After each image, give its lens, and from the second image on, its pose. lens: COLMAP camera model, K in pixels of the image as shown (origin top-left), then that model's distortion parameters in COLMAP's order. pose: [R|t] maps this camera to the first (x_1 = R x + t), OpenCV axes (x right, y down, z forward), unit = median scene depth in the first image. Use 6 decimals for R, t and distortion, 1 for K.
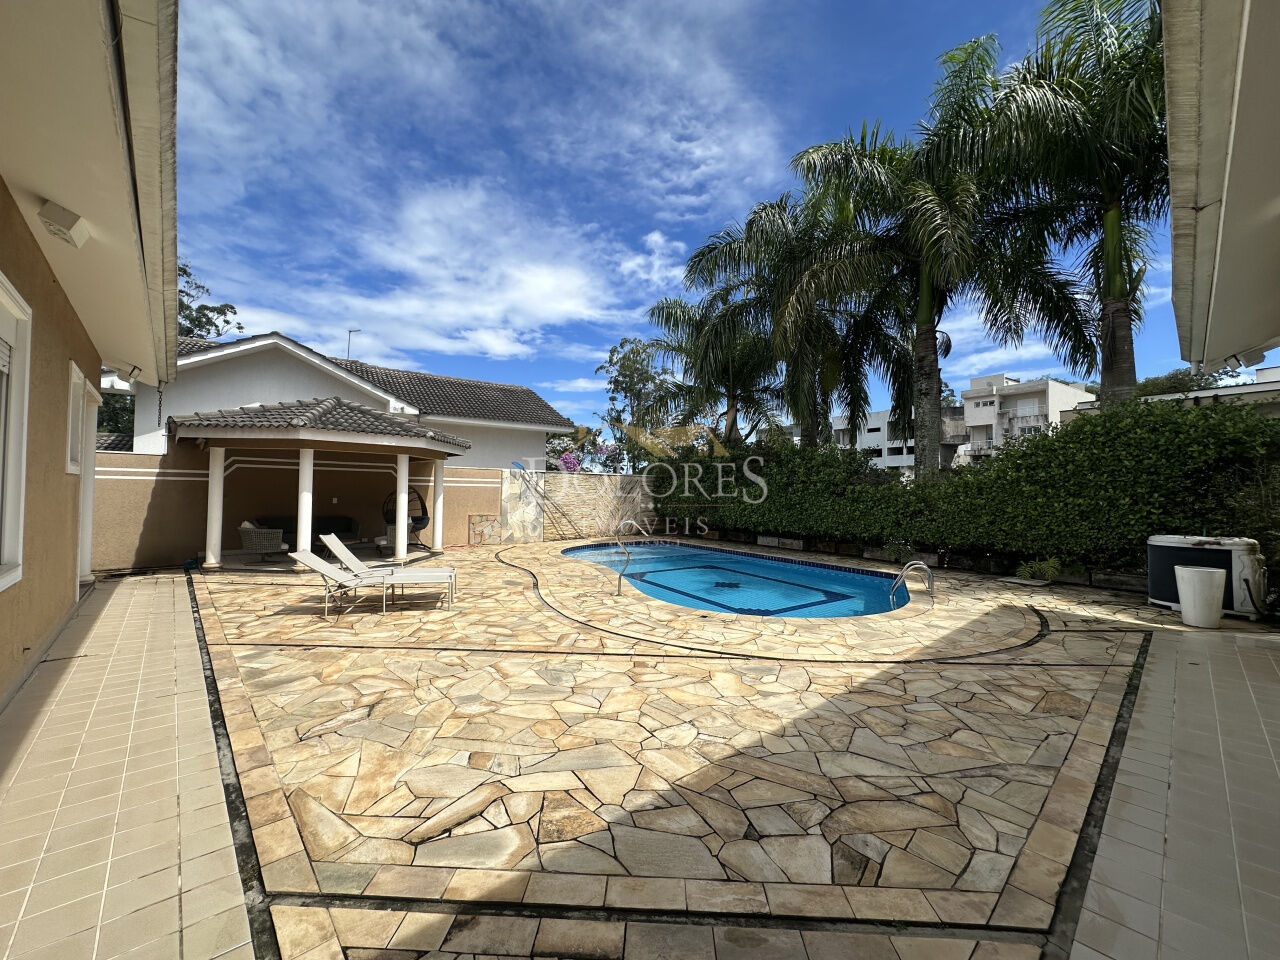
lens RADIAL K [[509.0, 0, 640.0], [0, 509.0, 480.0], [0, 0, 1]] dist [-0.001787, 0.000716]
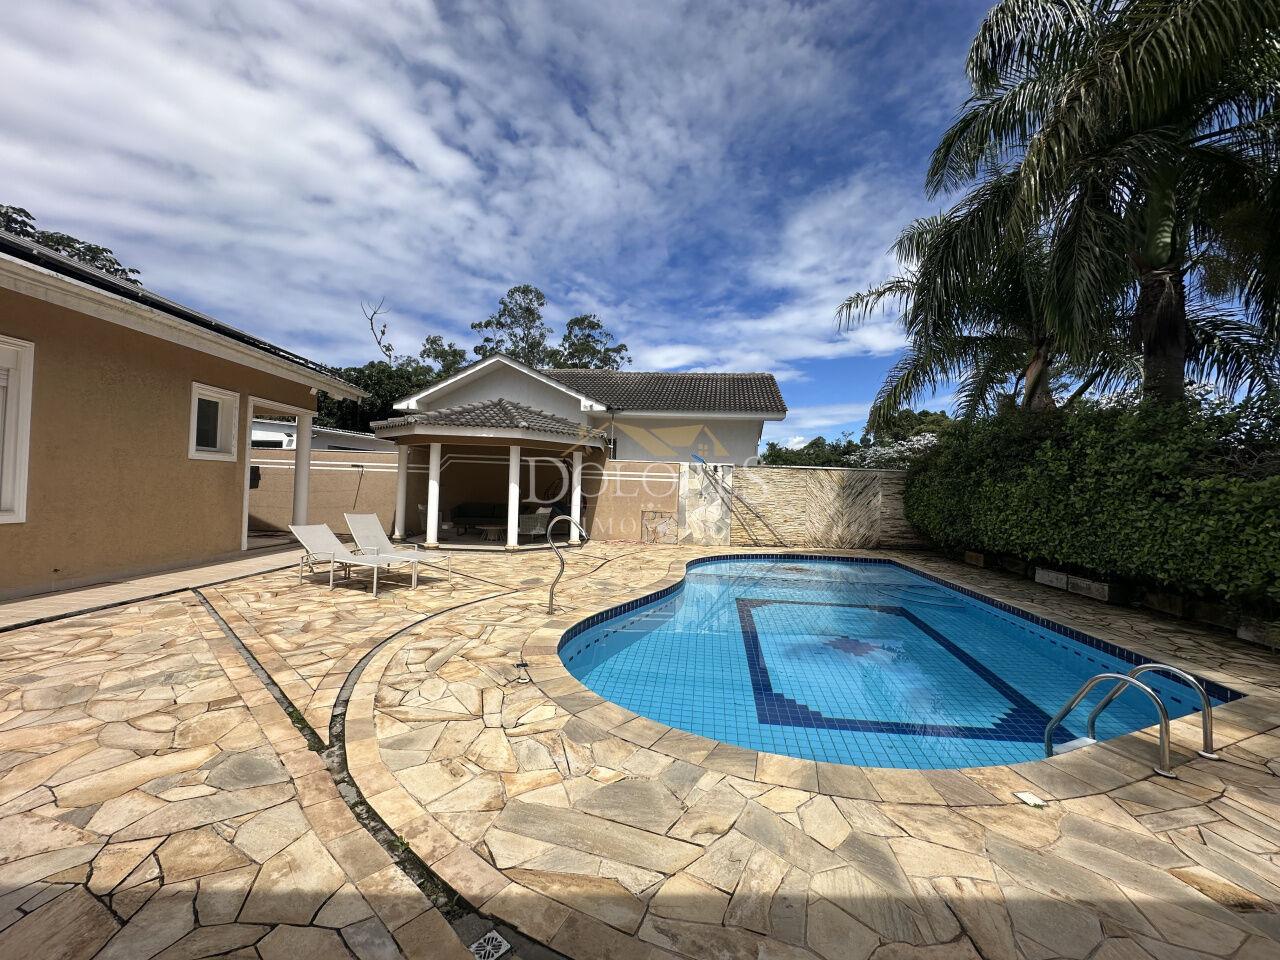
lens RADIAL K [[507.2, 0, 638.4], [0, 507.2, 485.7], [0, 0, 1]] dist [-0.002461, 0.000760]
pose [[0.752873, 0.009891, -0.658091, 0.396817], [-0.008080, 0.999951, 0.005786, 0.022305], [0.658116, 0.000961, 0.752916, 0.371637]]
